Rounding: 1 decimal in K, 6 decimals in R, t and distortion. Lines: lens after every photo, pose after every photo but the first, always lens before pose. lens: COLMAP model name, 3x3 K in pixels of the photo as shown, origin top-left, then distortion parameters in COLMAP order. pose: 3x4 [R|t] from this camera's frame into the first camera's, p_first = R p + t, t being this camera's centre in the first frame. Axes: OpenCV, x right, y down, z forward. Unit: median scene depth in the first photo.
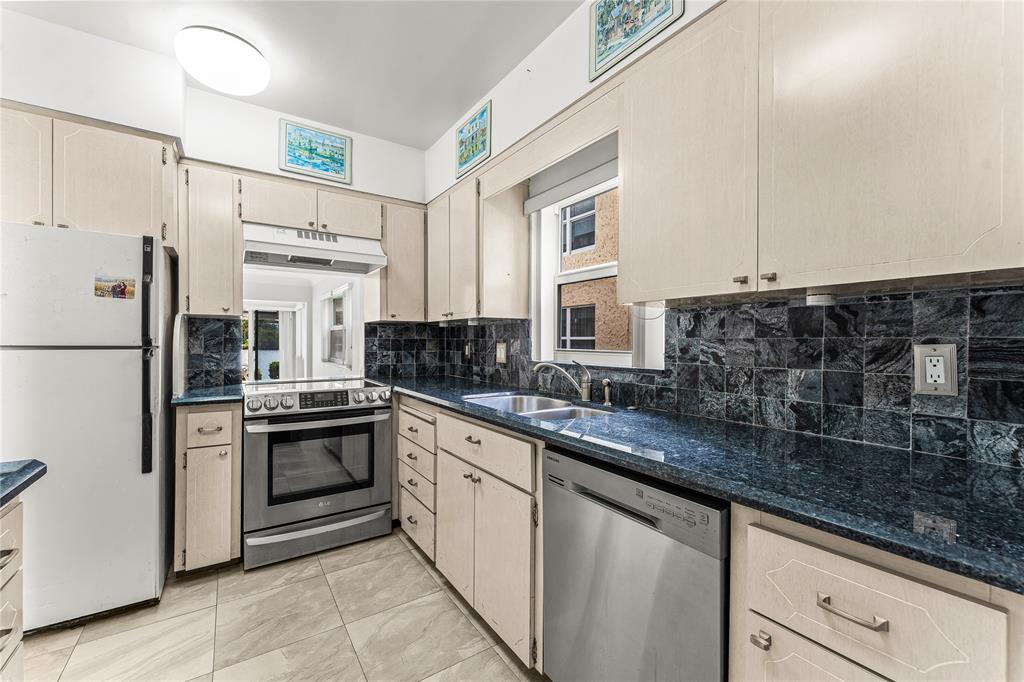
lens RADIAL K [[411.1, 0, 513.3], [0, 411.1, 344.0], [0, 0, 1]] dist [-0.010492, -0.000036]
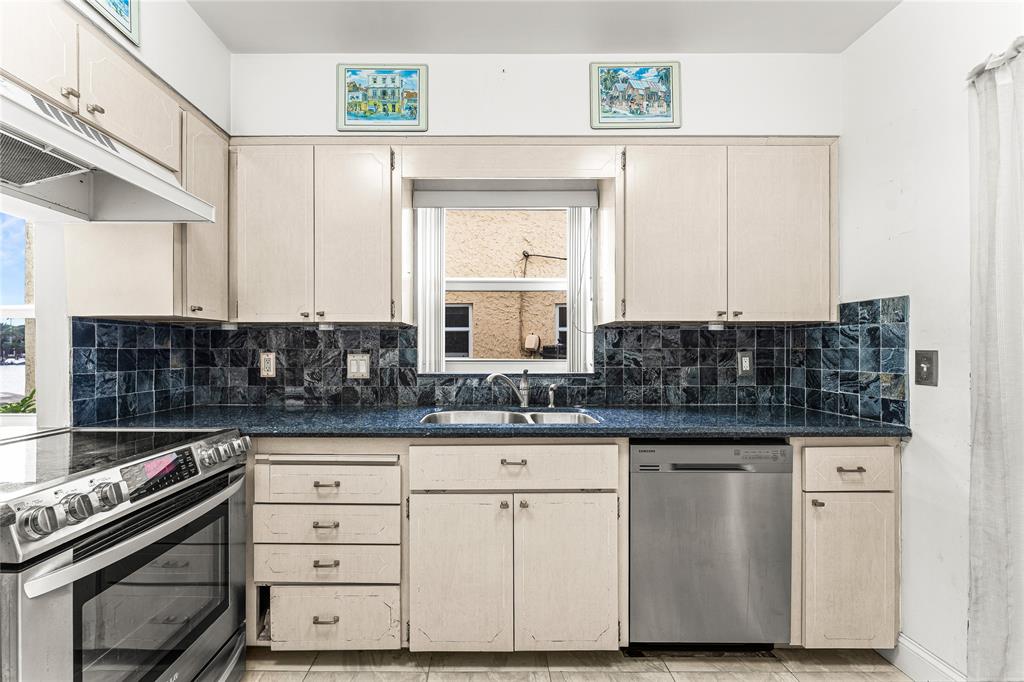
lens RADIAL K [[411.1, 0, 496.1], [0, 411.1, 350.4], [0, 0, 1]] dist [-0.010492, -0.000036]
pose [[0.565812, -0.005908, 0.824513, -0.681844], [0.009359, 0.999956, 0.000742, -0.008996], [-0.824481, 0.007297, 0.565842, 0.418405]]
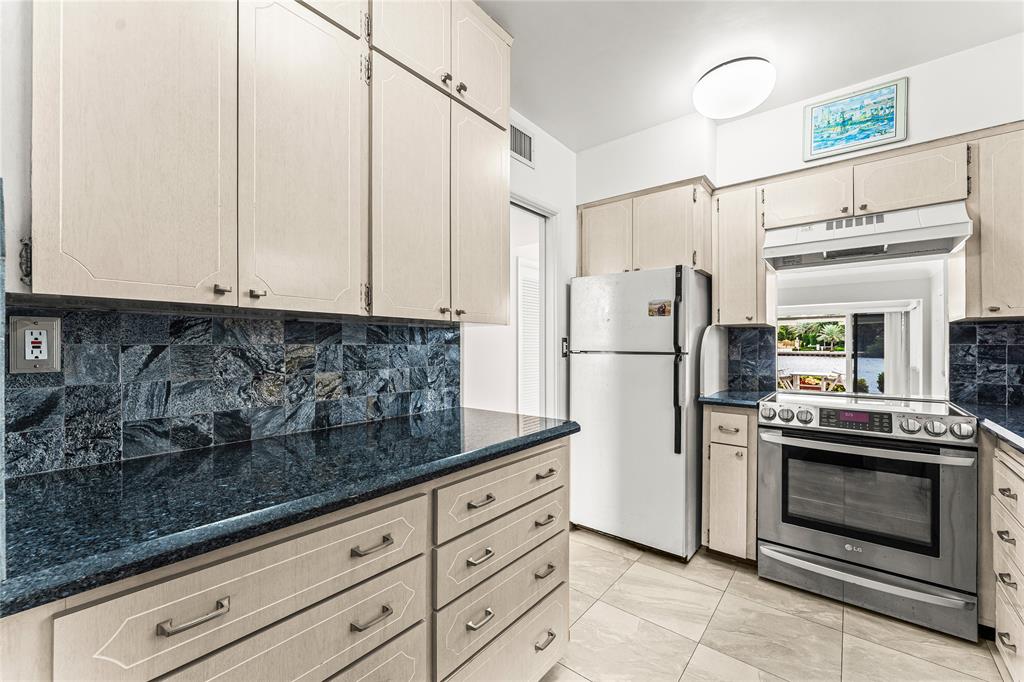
lens RADIAL K [[411.1, 0, 505.5], [0, 411.1, 346.1], [0, 0, 1]] dist [-0.010492, -0.000036]
pose [[0.270000, -0.004529, -0.962850, 0.143087], [-0.007059, 0.999953, -0.006683, -0.001754], [0.962835, 0.008601, 0.269955, 0.119056]]
